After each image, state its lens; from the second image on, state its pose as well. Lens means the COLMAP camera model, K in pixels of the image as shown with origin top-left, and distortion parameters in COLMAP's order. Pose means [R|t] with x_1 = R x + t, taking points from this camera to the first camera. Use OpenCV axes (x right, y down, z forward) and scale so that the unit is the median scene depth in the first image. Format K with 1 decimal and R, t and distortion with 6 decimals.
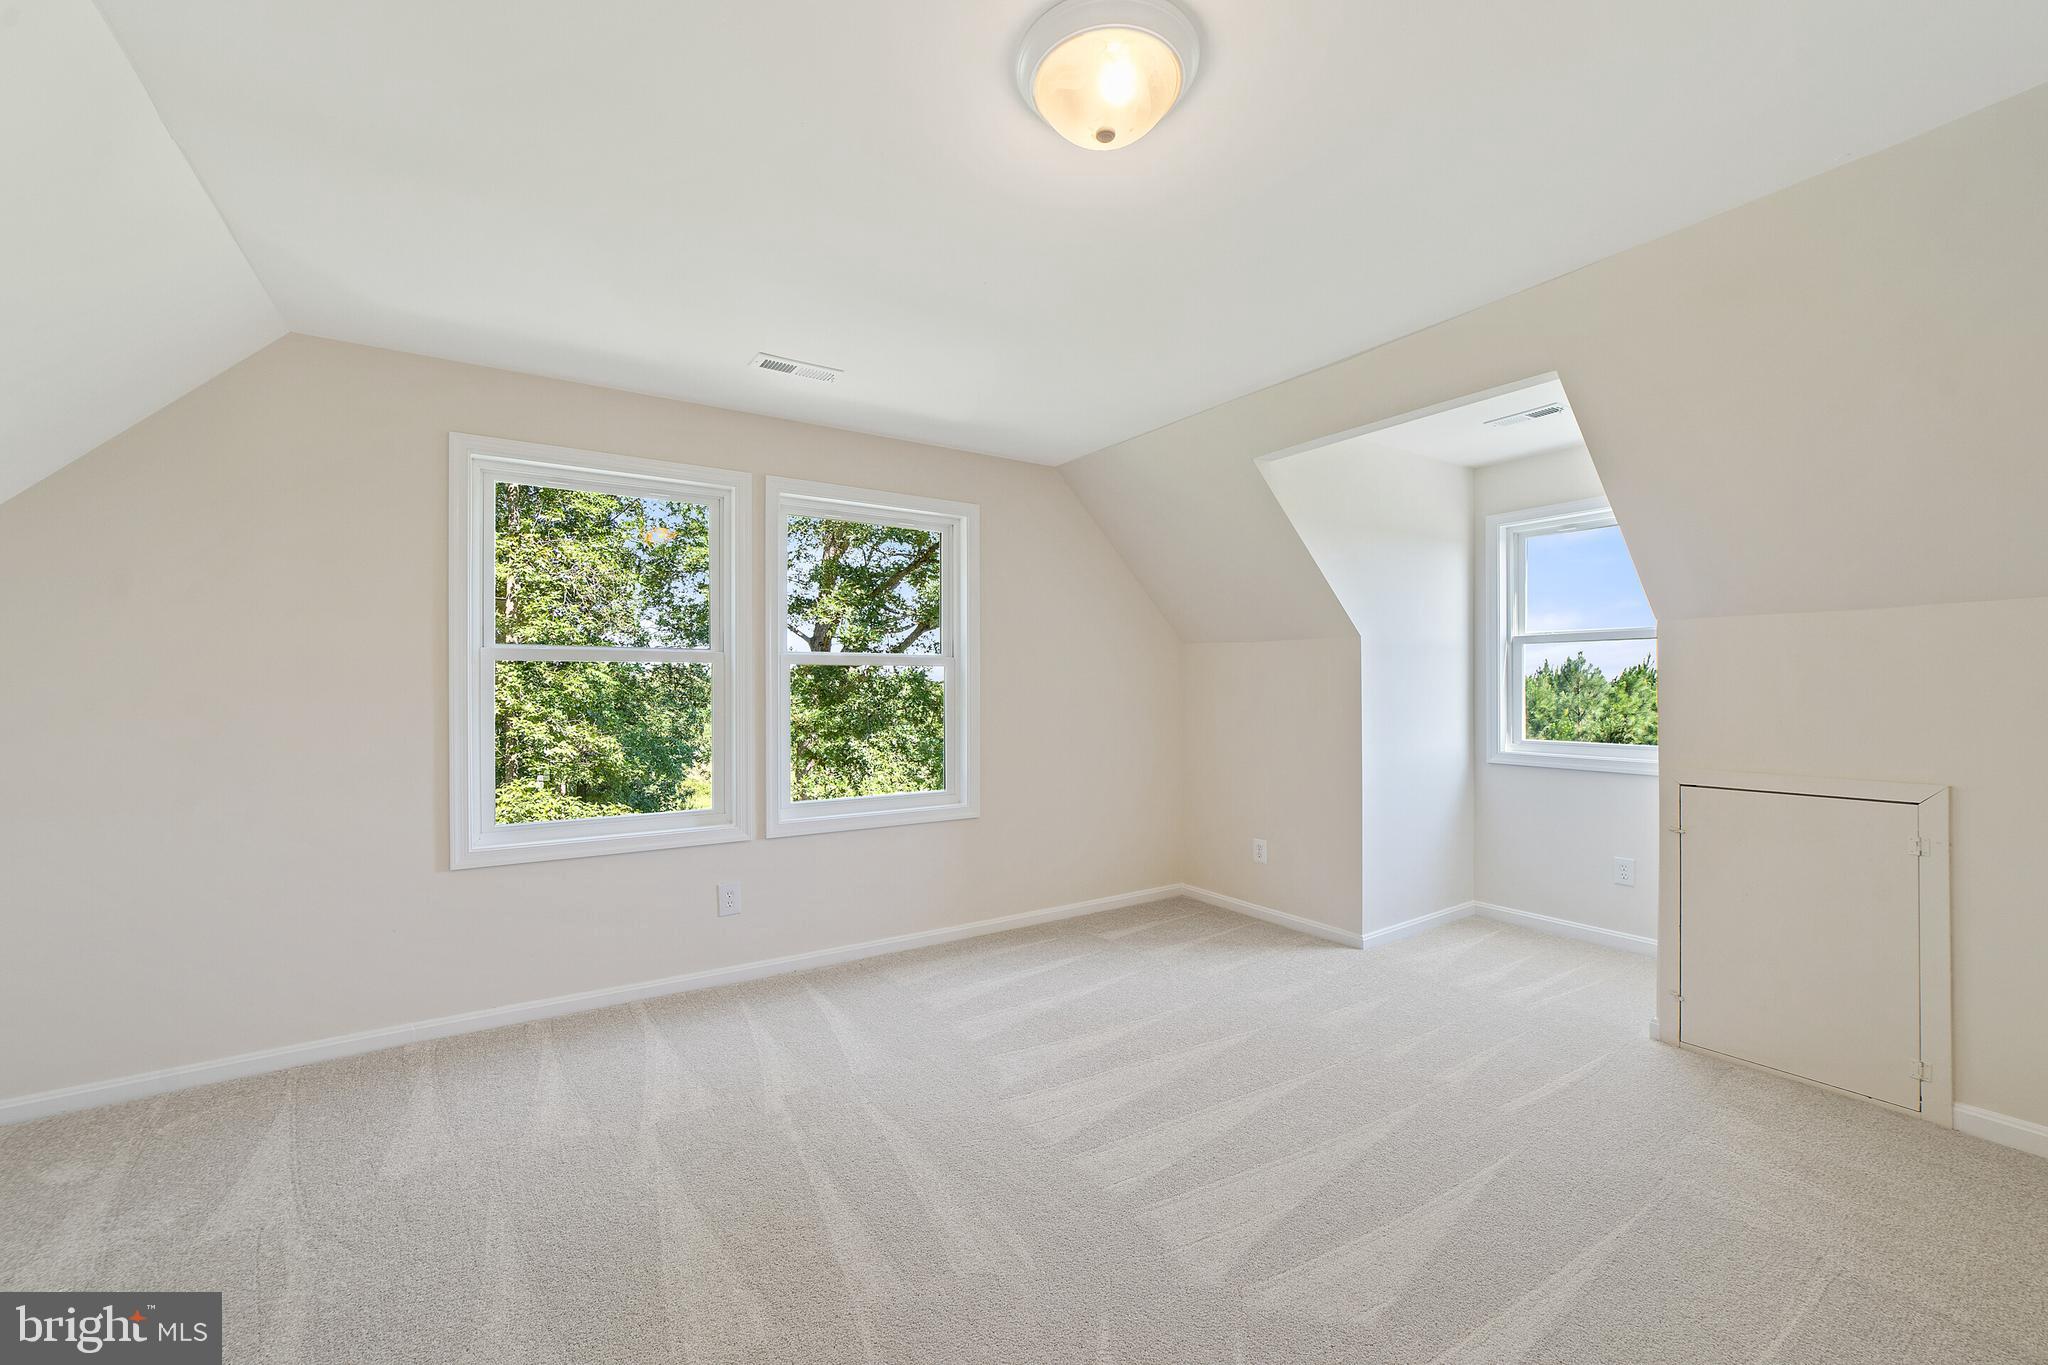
lens RADIAL K [[805.8, 0, 1019.0], [0, 805.8, 681.7], [0, 0, 1]] dist [-0.006516, 0.000912]
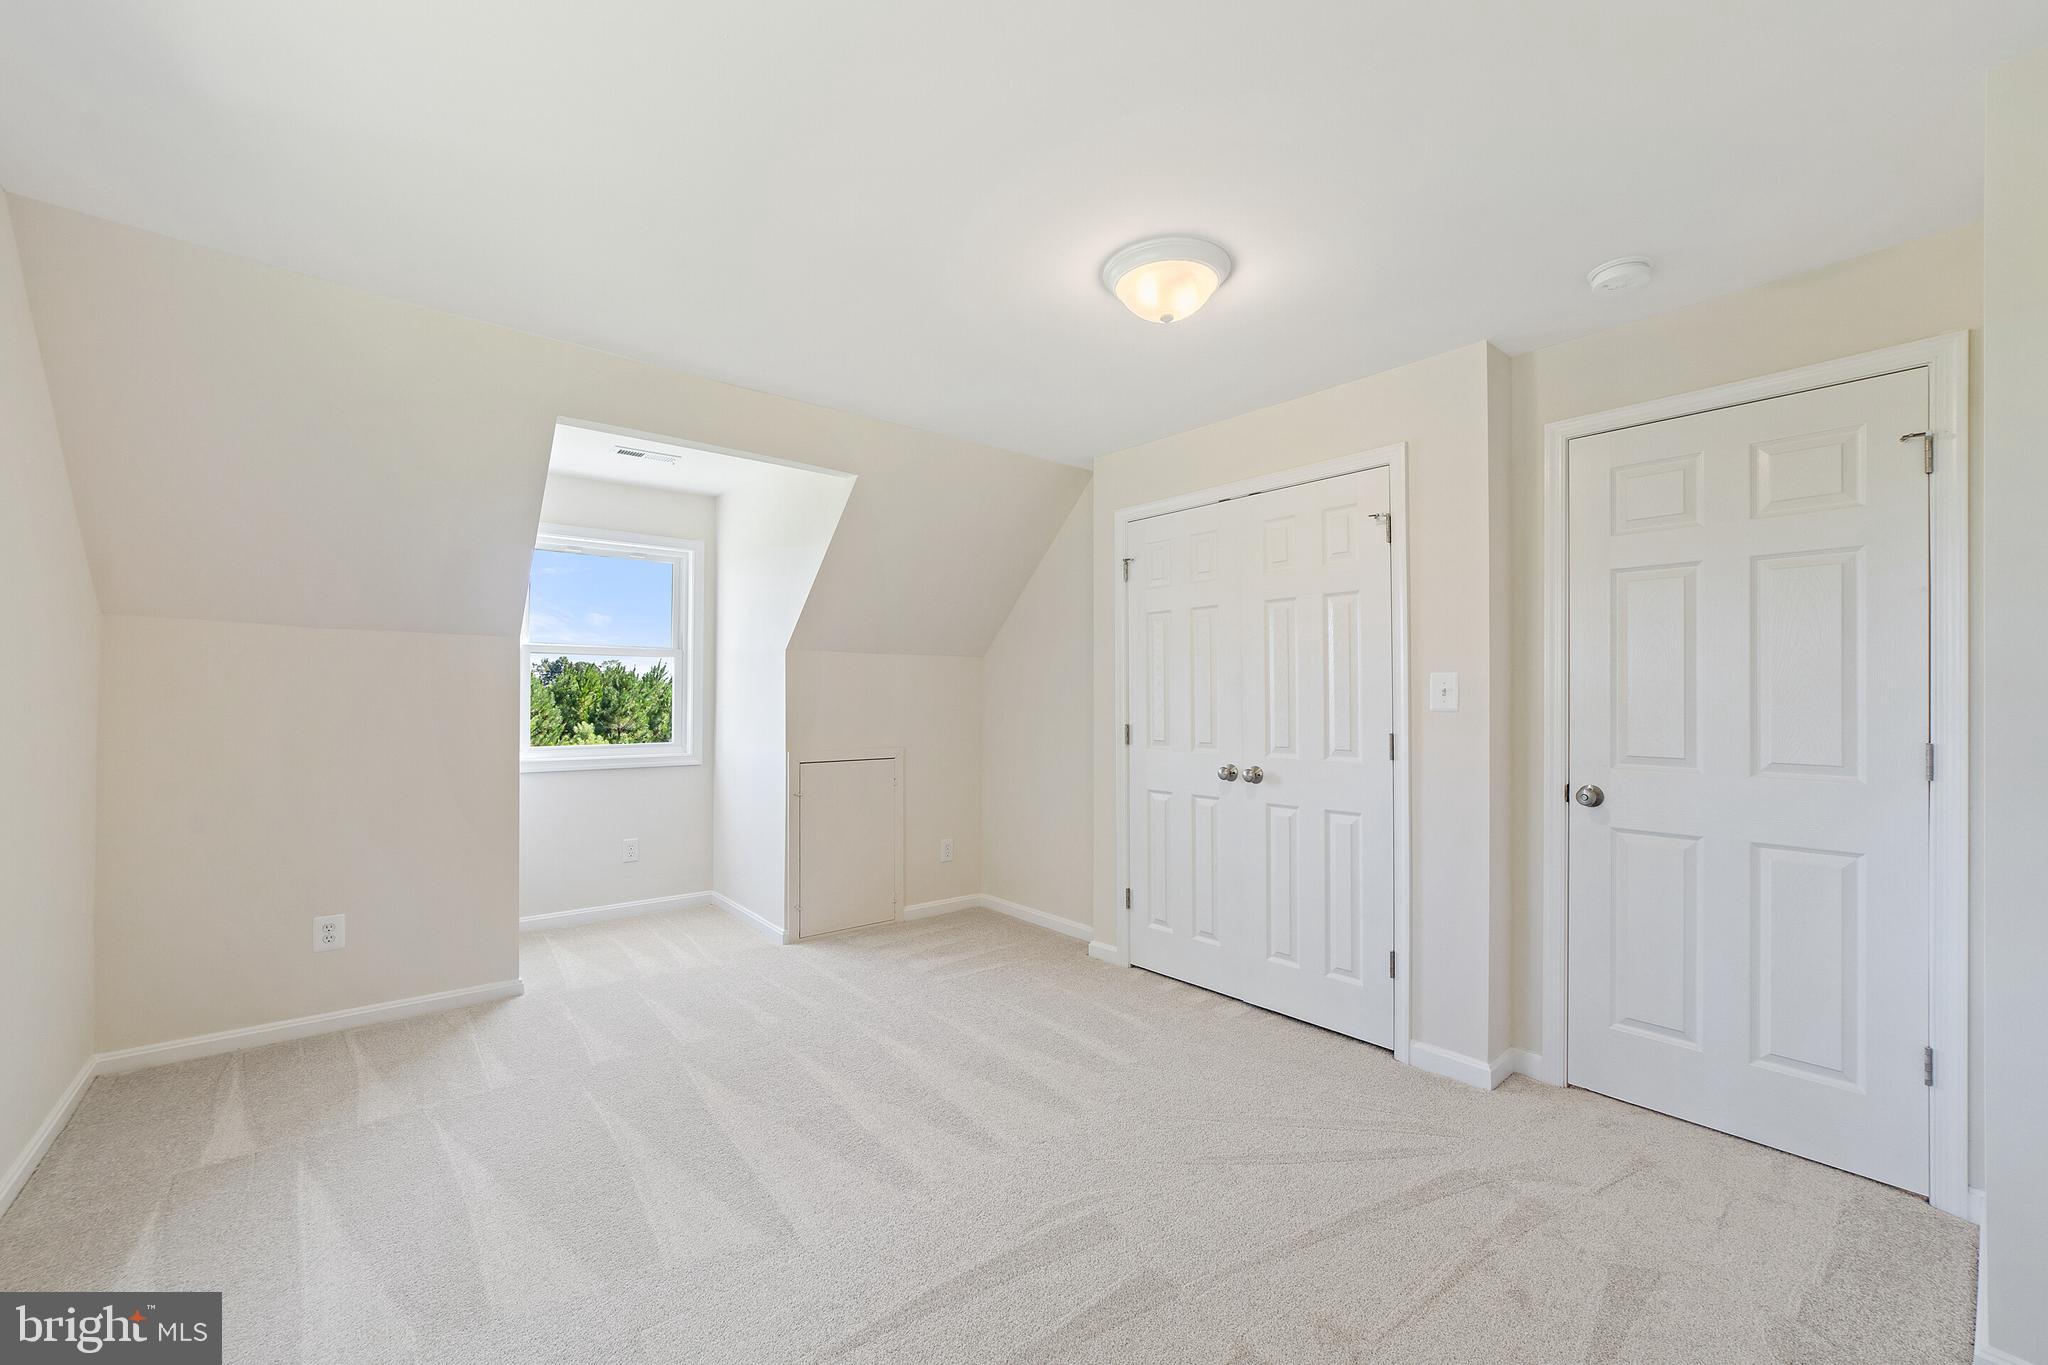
lens RADIAL K [[805.8, 0, 1018.6], [0, 805.8, 698.9], [0, 0, 1]] dist [-0.006516, 0.000912]
pose [[-0.110319, 0.001387, 0.993895, -0.502081], [-0.011742, 0.999927, -0.002699, 0.008611], [-0.993827, -0.011968, -0.110295, 0.567781]]
